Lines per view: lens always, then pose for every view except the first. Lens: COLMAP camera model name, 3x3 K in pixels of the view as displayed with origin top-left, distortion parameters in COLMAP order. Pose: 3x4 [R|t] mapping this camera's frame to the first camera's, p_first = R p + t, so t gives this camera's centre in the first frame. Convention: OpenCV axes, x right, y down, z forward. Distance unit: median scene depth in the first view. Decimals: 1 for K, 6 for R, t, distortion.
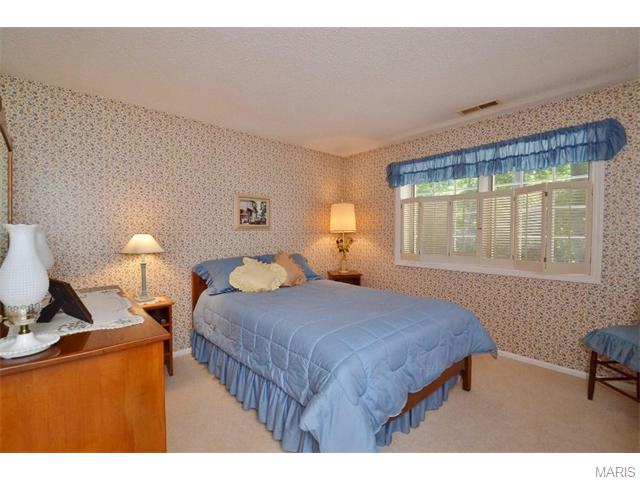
lens RADIAL K [[287.1, 0, 320.1], [0, 287.1, 238.8], [0, 0, 1]] dist [0.002538, -0.000491]
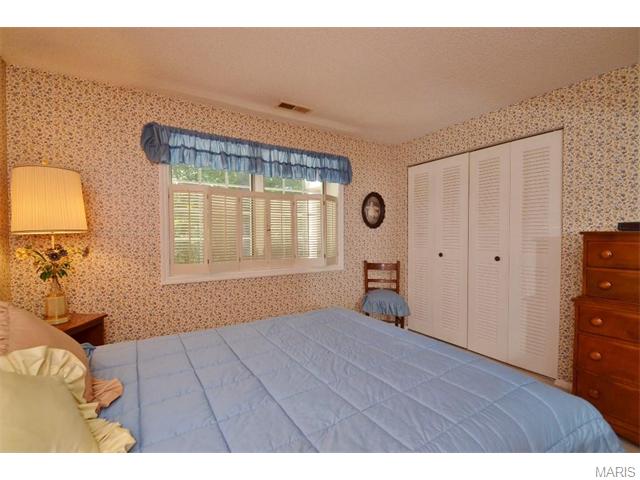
lens RADIAL K [[287.1, 0, 321.0], [0, 287.1, 239.6], [0, 0, 1]] dist [0.002538, -0.000491]
pose [[0.200266, -0.031171, 0.979246, -0.350669], [0.012615, 0.999493, 0.029235, -0.029257], [-0.979660, 0.006498, 0.200558, 0.618869]]
